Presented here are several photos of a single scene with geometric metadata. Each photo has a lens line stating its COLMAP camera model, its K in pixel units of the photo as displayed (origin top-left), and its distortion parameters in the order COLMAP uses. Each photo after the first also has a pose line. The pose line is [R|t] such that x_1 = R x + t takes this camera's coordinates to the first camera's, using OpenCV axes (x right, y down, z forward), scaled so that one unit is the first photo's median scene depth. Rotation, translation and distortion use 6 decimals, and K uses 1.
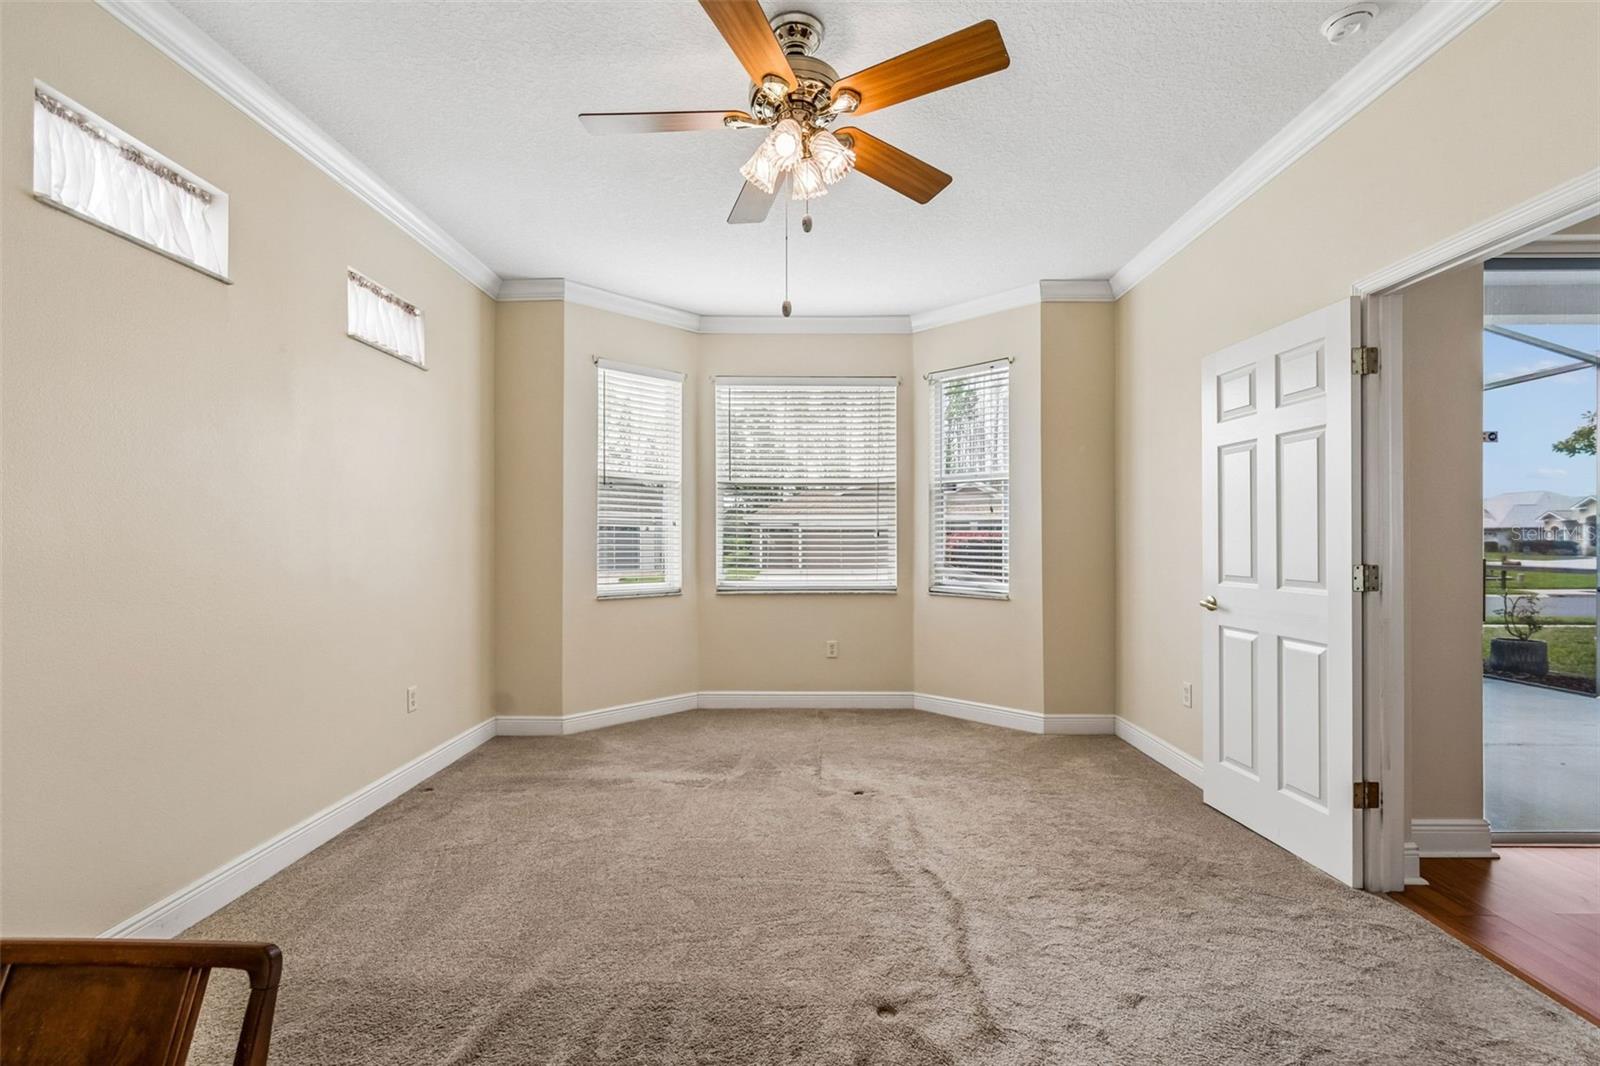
lens RADIAL K [[707.0, 0, 800.8], [0, 707.0, 541.2], [0, 0, 1]] dist [0.003300, -0.000110]
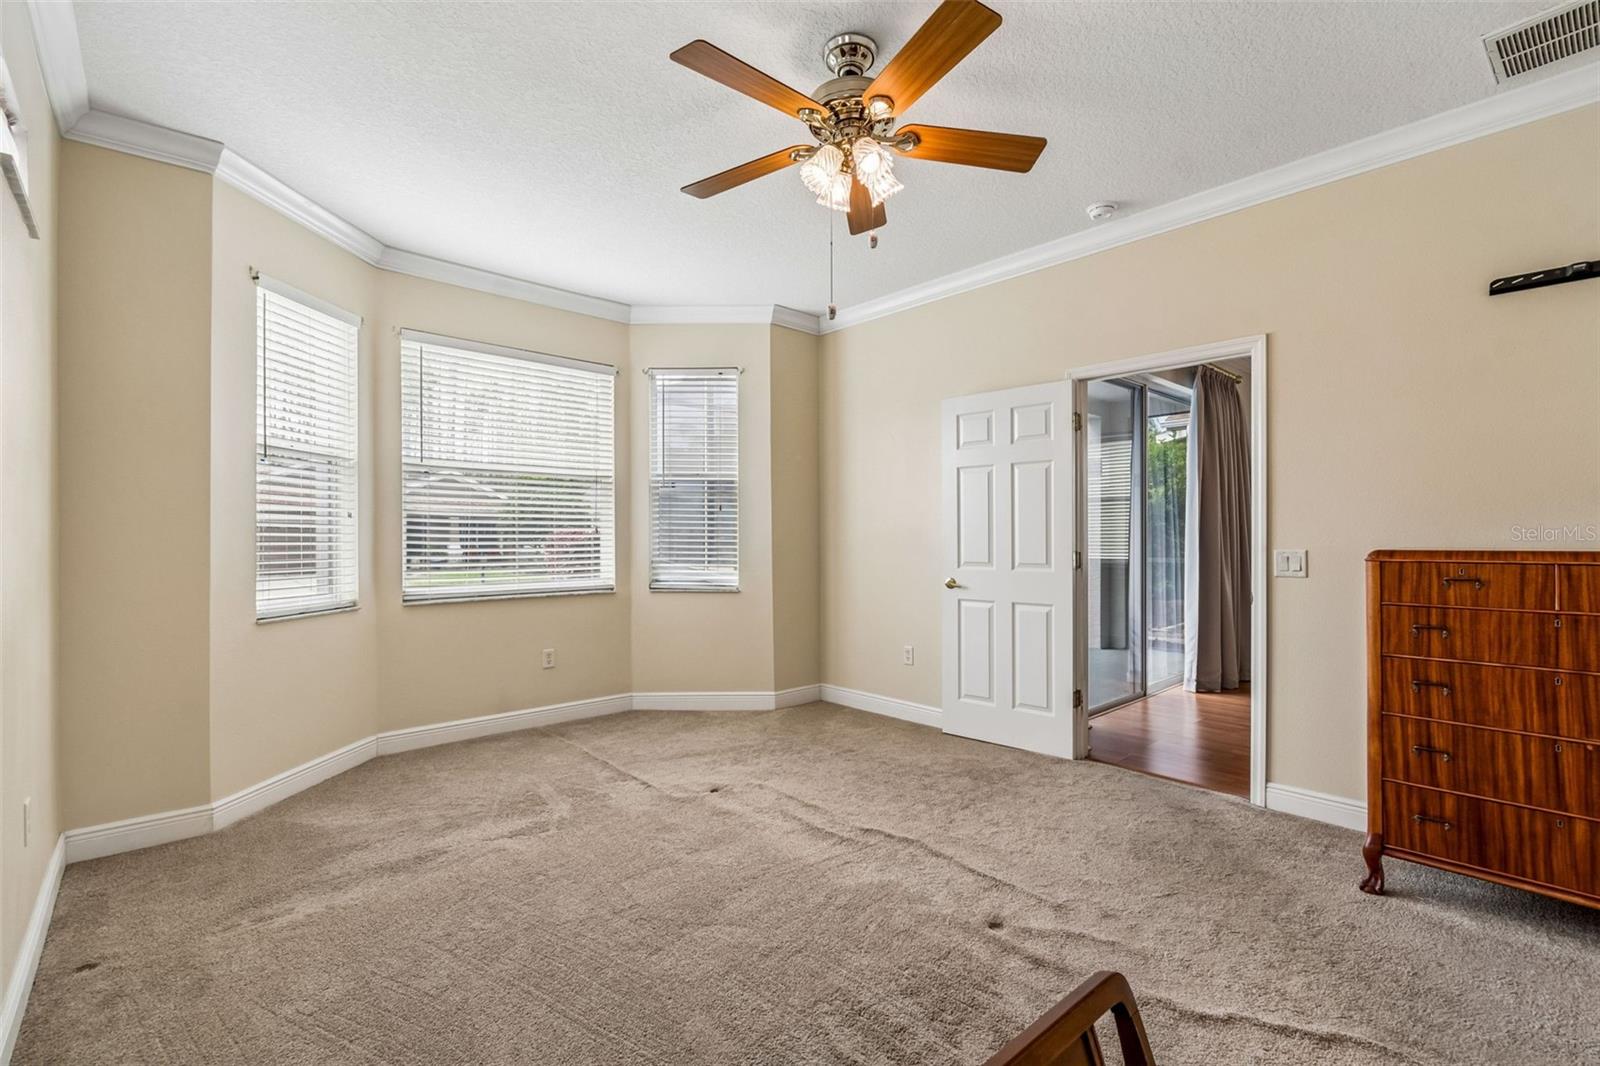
lens RADIAL K [[716.8, 0, 803.8], [0, 716.8, 536.4], [0, 0, 1]] dist [0.001944, -0.000105]
pose [[0.733563, 0.000176, 0.679621, -0.398171], [0.002224, 0.999994, -0.002660, 0.001451], [-0.679618, 0.003463, 0.733558, 0.136658]]
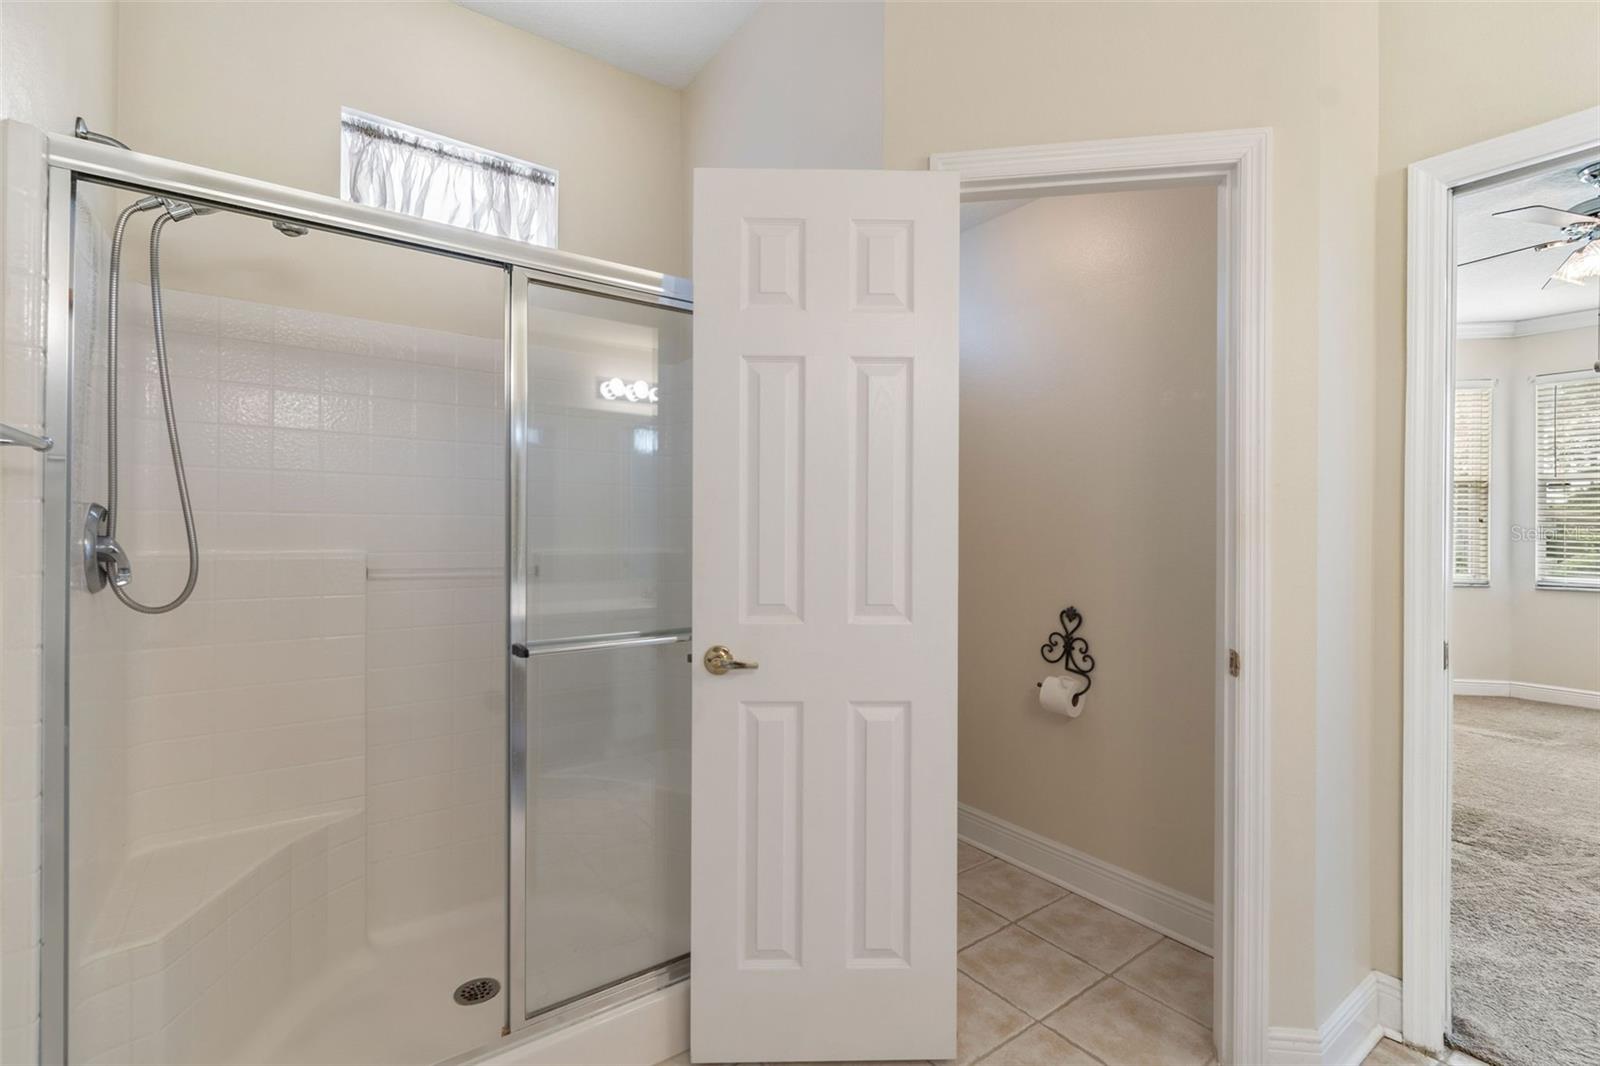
lens RADIAL K [[716.8, 0, 803.8], [0, 716.8, 536.4], [0, 0, 1]] dist [0.001944, -0.000105]
pose [[0.600631, 0.005705, -0.799506, 0.089614], [-0.001311, 0.999980, 0.006151, -0.007422], [0.799525, -0.002646, 0.600627, -0.566553]]
